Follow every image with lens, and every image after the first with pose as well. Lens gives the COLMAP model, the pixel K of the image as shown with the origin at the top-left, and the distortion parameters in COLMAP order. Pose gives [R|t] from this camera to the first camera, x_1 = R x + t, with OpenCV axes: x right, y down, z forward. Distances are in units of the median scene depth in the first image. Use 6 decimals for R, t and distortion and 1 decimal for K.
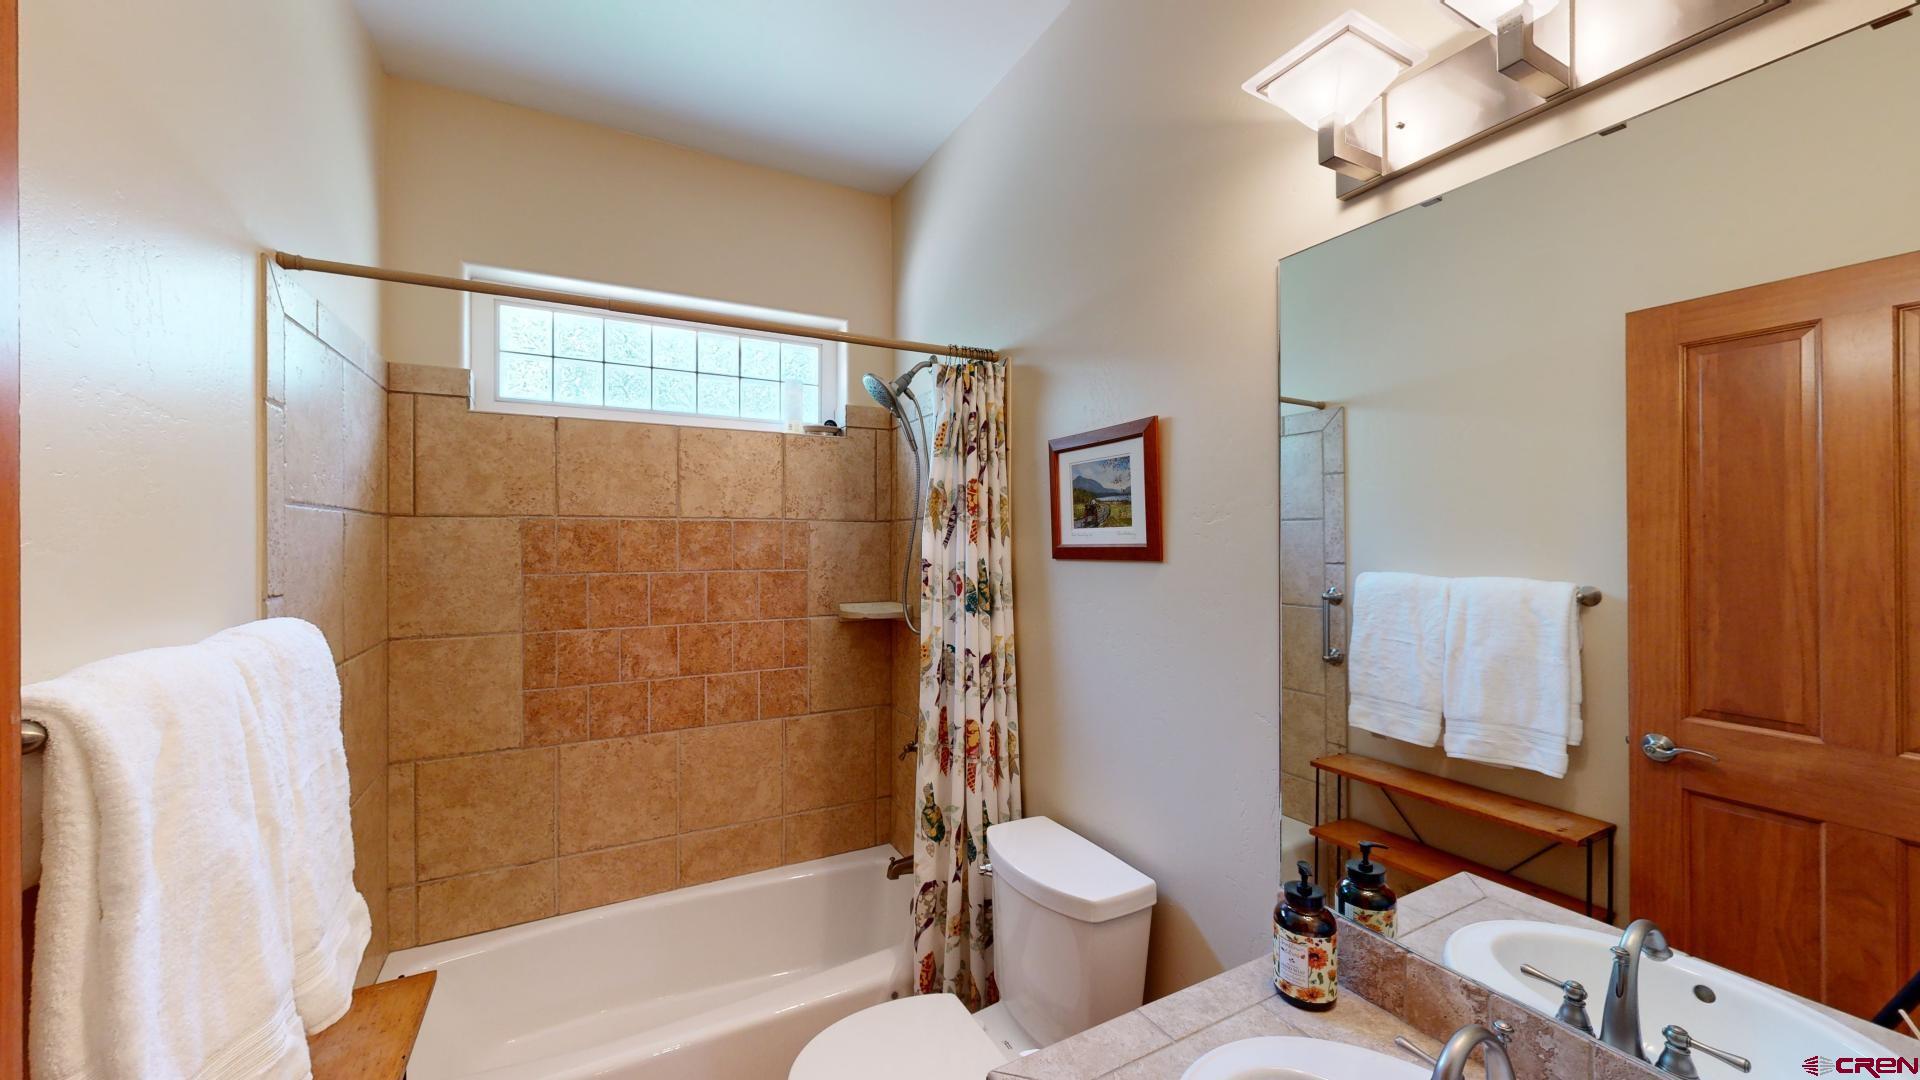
lens RADIAL K [[703.8, 0, 960.0], [0, 703.8, 540.0], [0, 0, 1]] dist [-0.000205, 0.000037]
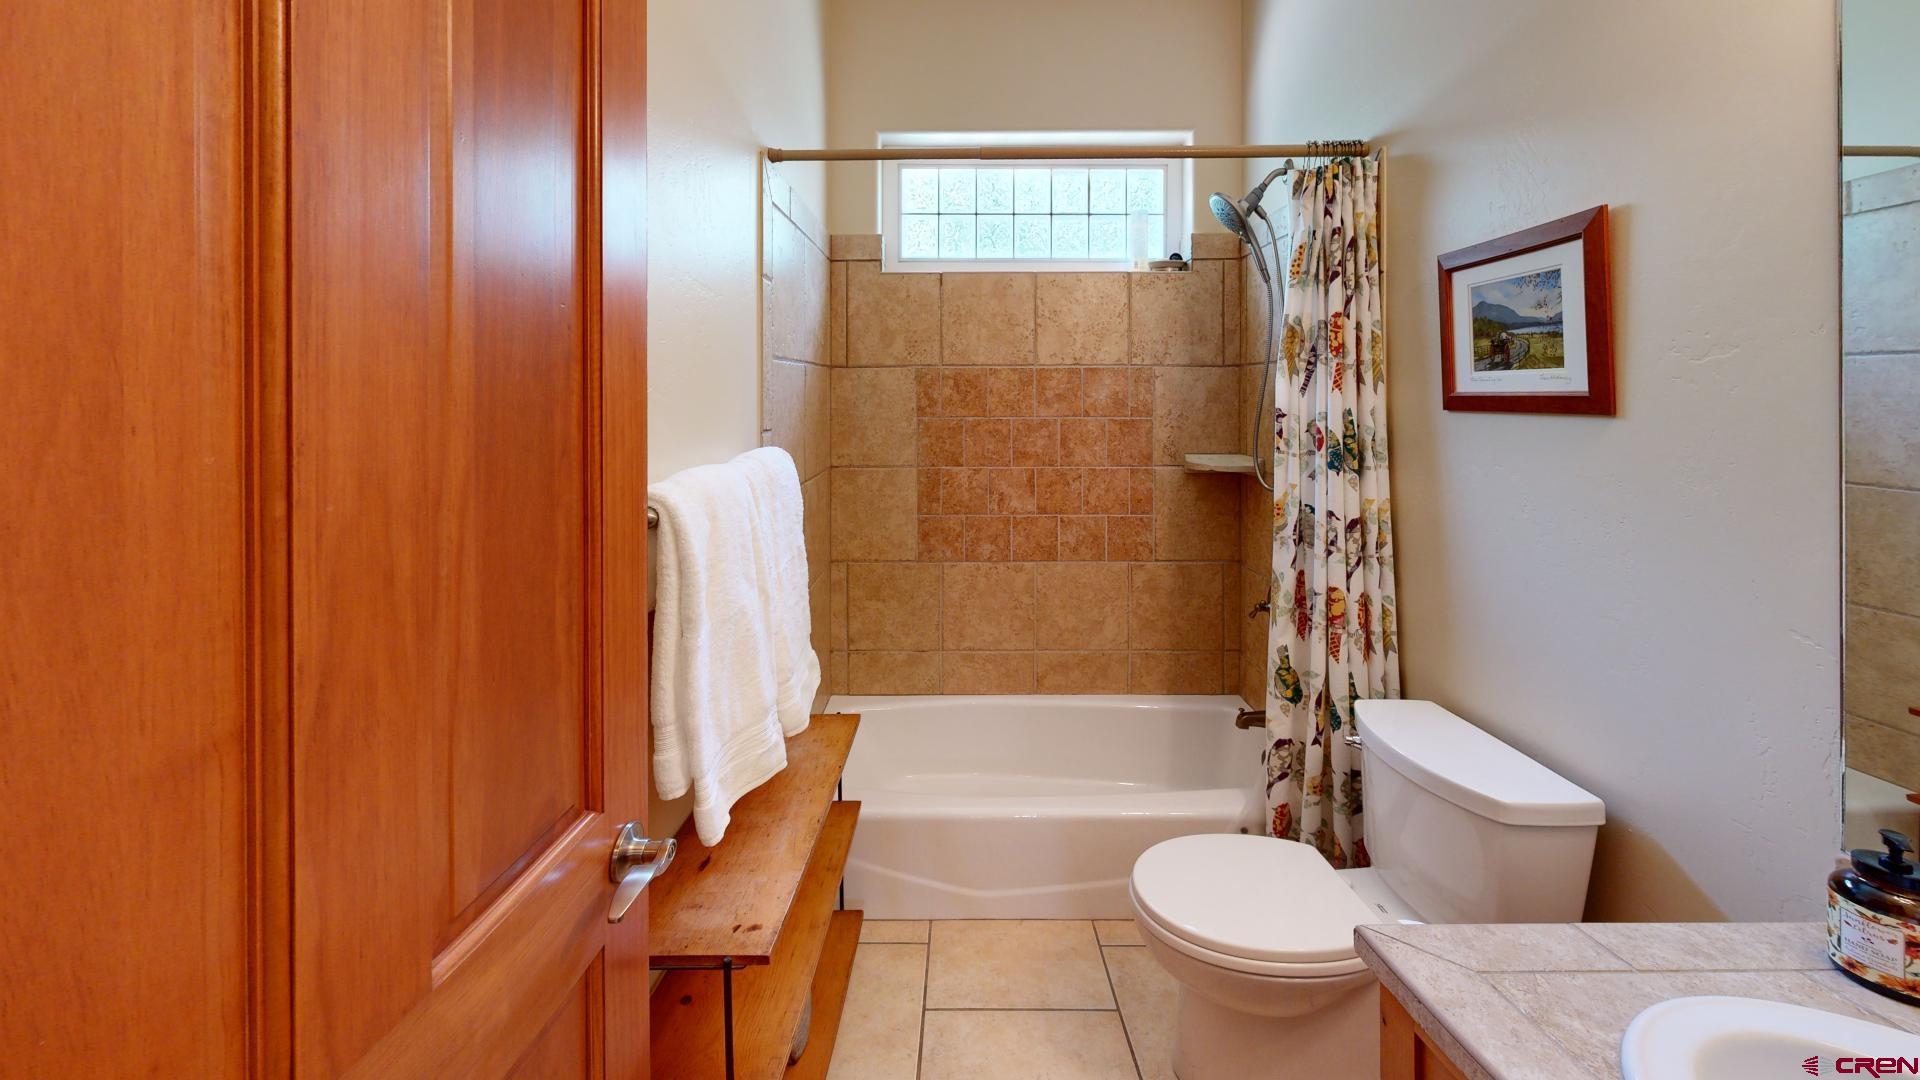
lens RADIAL K [[672.0, 0, 960.0], [0, 672.0, 540.0], [0, 0, 1]] dist [-0.000179, 0.000009]
pose [[0.881022, -0.000014, -0.473075, 0.000008], [-0.000386, 1.000000, -0.000749, 0.237660], [0.473075, 0.000842, 0.881022, 0.000509]]
